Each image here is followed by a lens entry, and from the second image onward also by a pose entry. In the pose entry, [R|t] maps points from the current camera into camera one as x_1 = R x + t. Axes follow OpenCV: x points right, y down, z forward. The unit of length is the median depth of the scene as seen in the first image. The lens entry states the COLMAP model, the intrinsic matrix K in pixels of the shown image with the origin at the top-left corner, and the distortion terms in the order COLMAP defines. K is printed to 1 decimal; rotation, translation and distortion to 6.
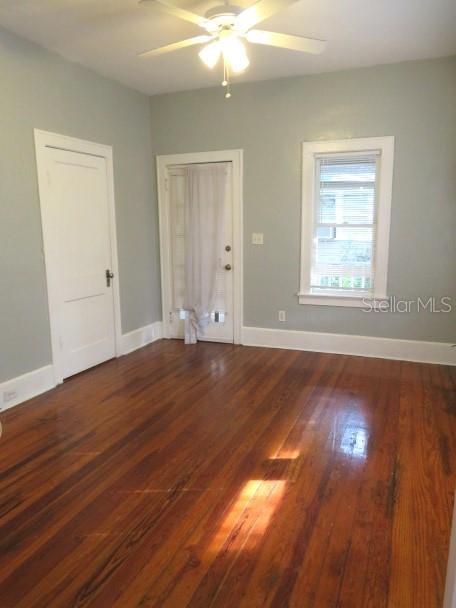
lens RADIAL K [[442.4, 0, 231.5], [0, 442.4, 304.0], [0, 0, 1]] dist [0.003853, 0.001150]
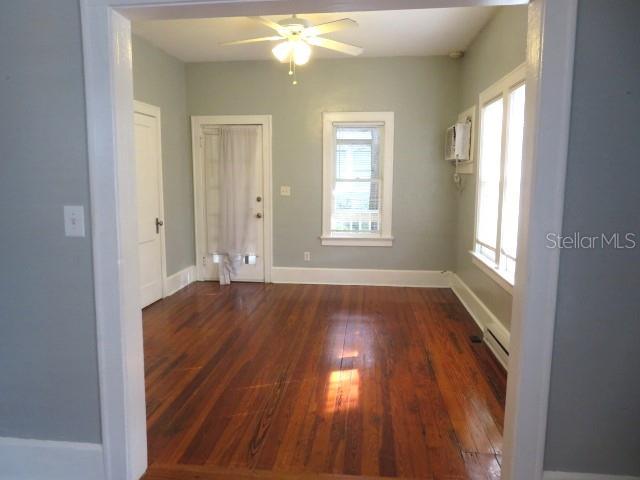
lens RADIAL K [[465.7, 0, 299.0], [0, 465.7, 238.5], [0, 0, 1]] dist [0.003853, 0.001150]
pose [[0.964970, -0.021341, 0.261491, -0.231323], [0.031993, 0.998820, -0.036543, 0.025142], [-0.260403, 0.043629, 0.964514, -0.195400]]
